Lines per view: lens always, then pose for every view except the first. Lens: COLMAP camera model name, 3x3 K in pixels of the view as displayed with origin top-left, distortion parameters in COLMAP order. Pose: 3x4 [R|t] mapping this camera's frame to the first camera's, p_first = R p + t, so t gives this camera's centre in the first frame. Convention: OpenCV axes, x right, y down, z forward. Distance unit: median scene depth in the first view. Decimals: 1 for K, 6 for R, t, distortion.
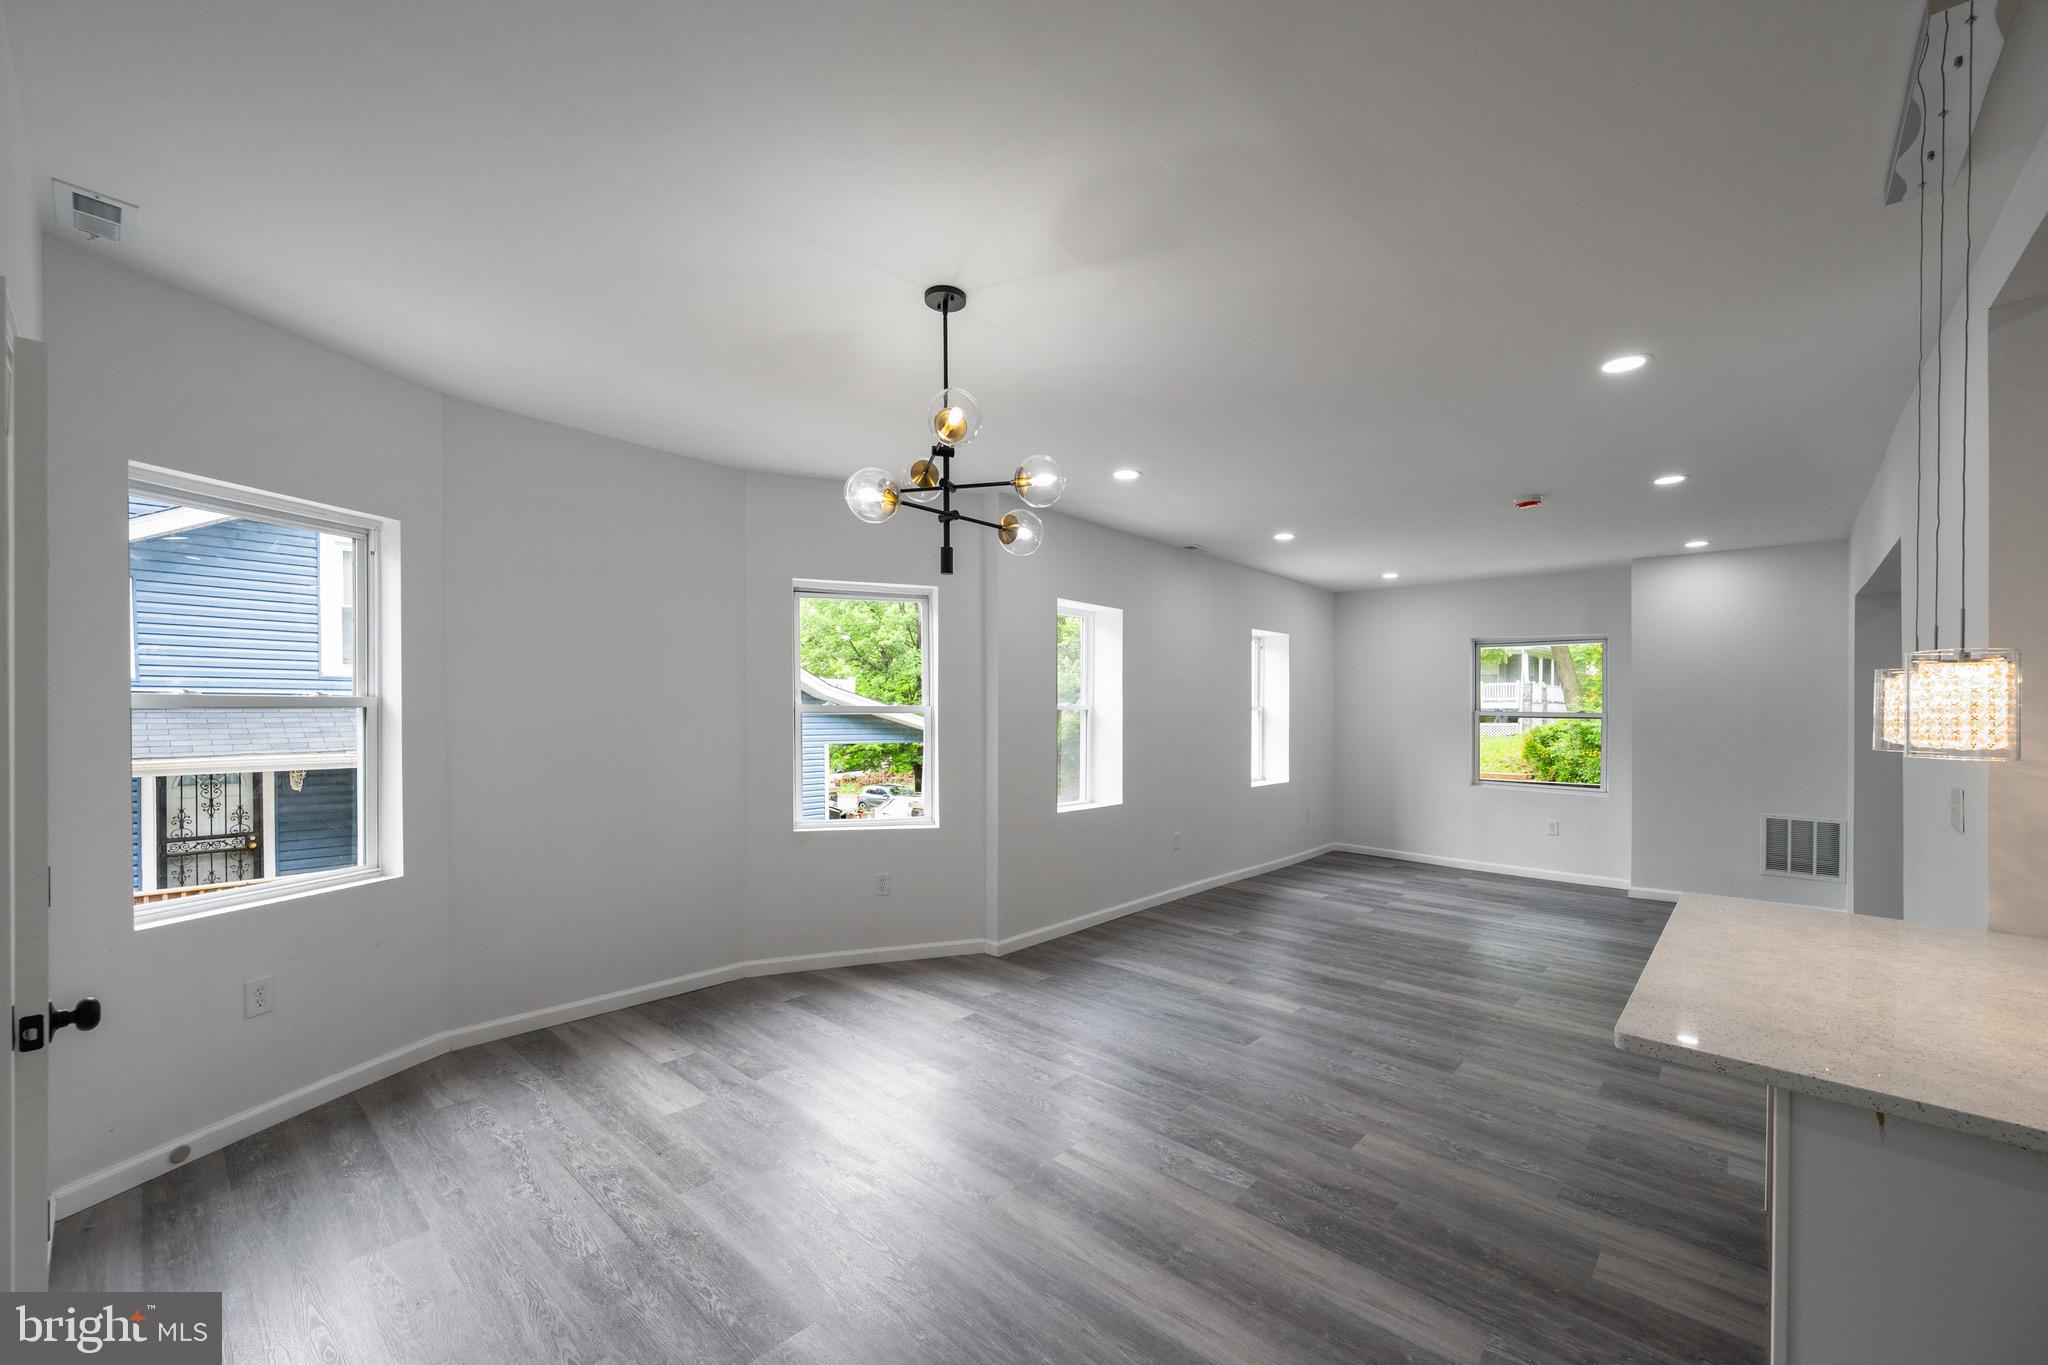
lens RADIAL K [[811.4, 0, 1008.5], [0, 811.4, 700.0], [0, 0, 1]] dist [0.000211, -0.000007]
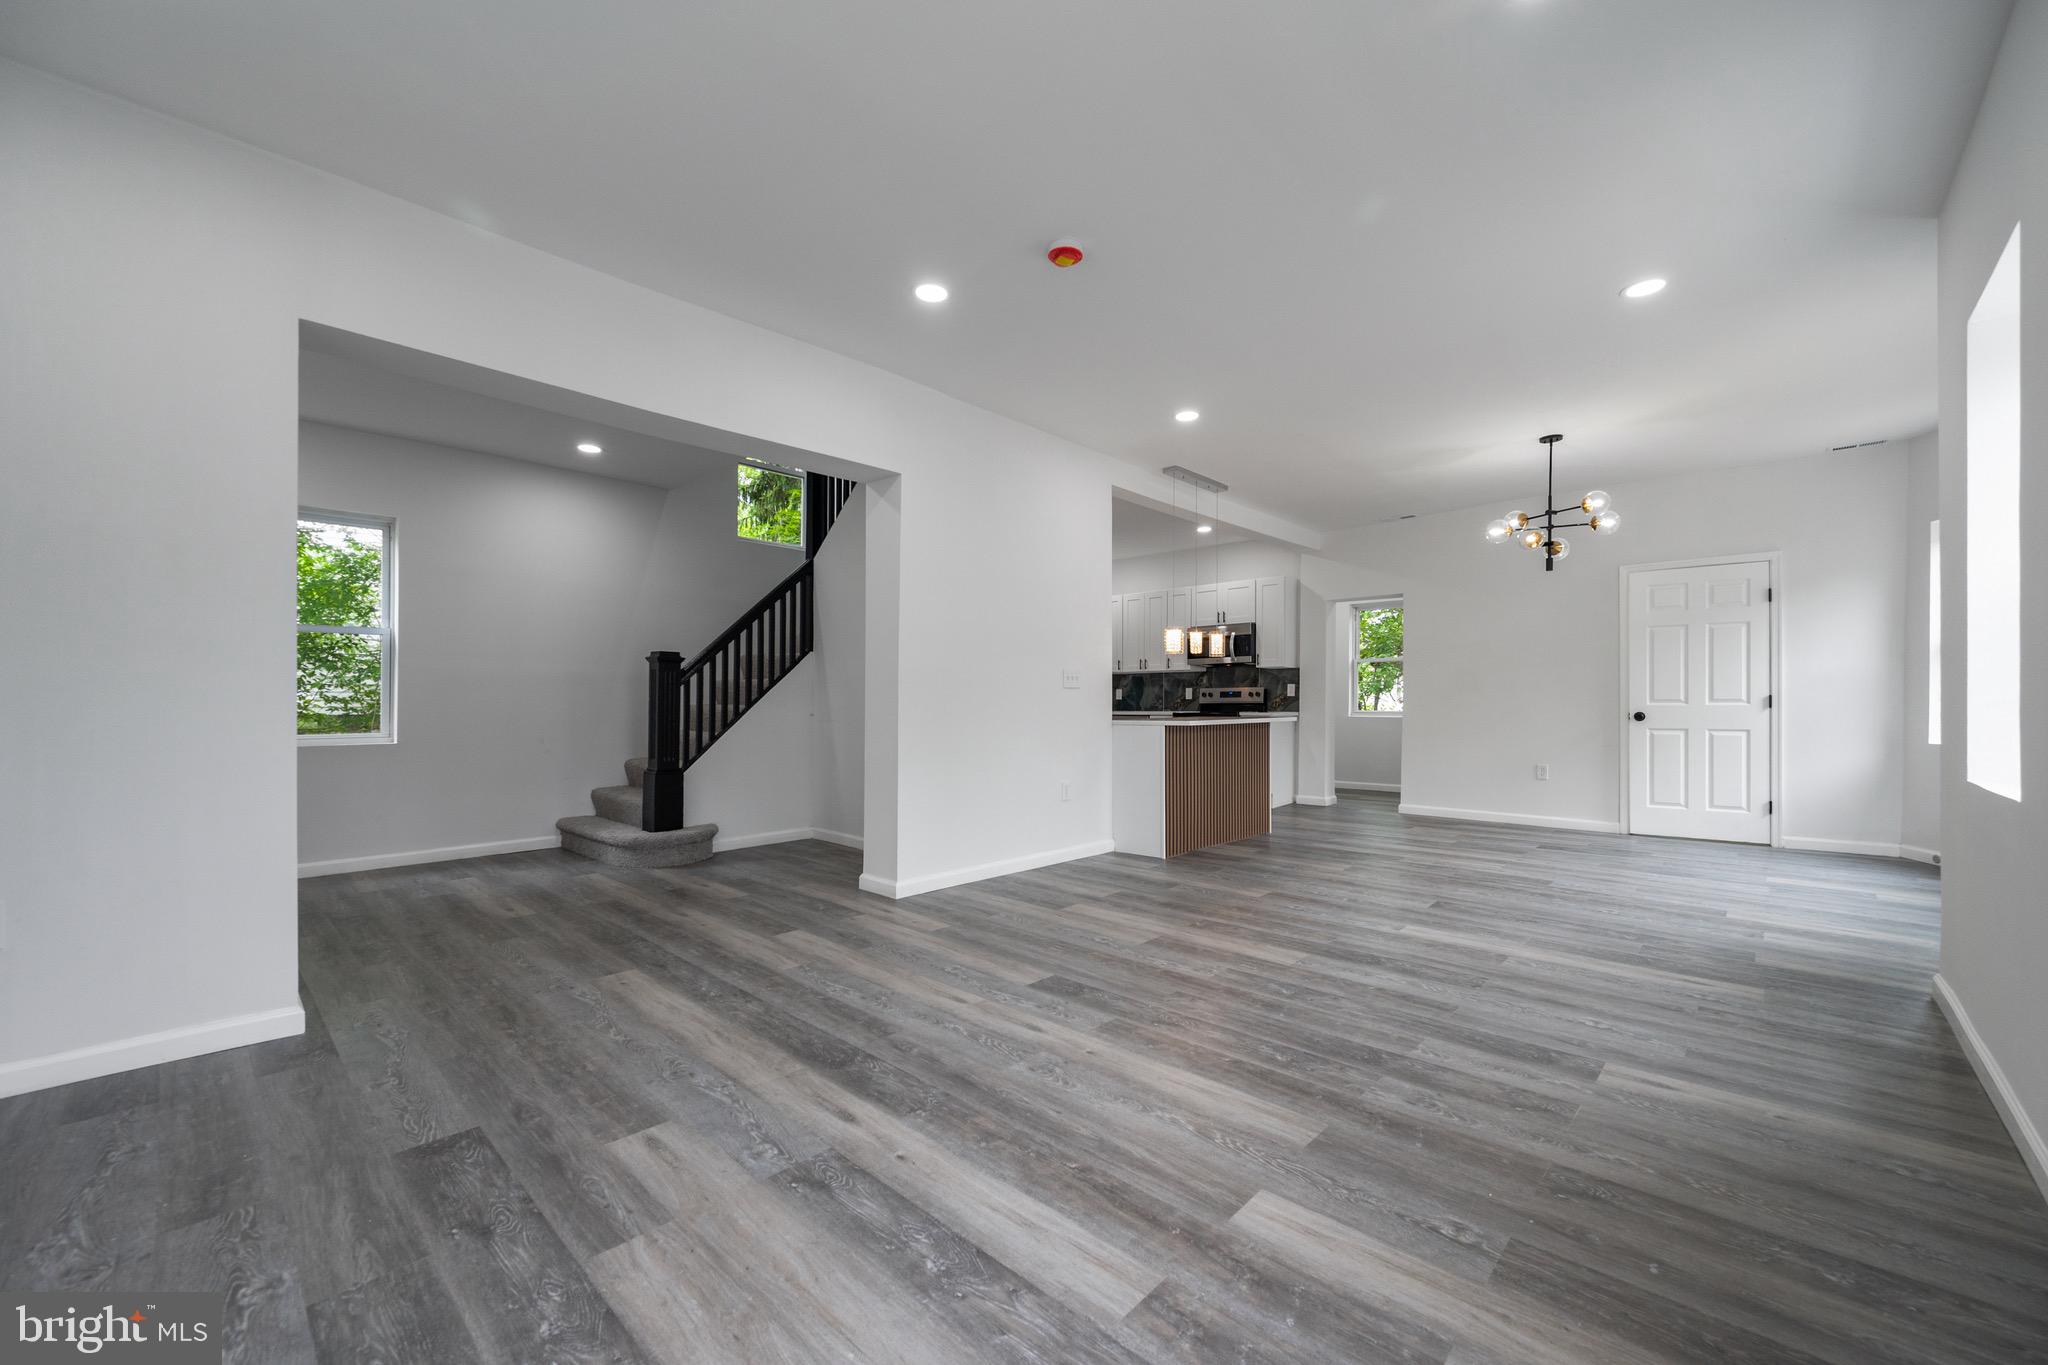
lens RADIAL K [[811.4, 0, 1008.5], [0, 811.4, 700.0], [0, 0, 1]] dist [0.000211, -0.000007]
pose [[-0.999788, -0.009173, 0.018412, 0.786962], [-0.009415, 0.999870, -0.013106, 0.134367], [-0.018290, -0.013276, -0.999745, 1.924395]]
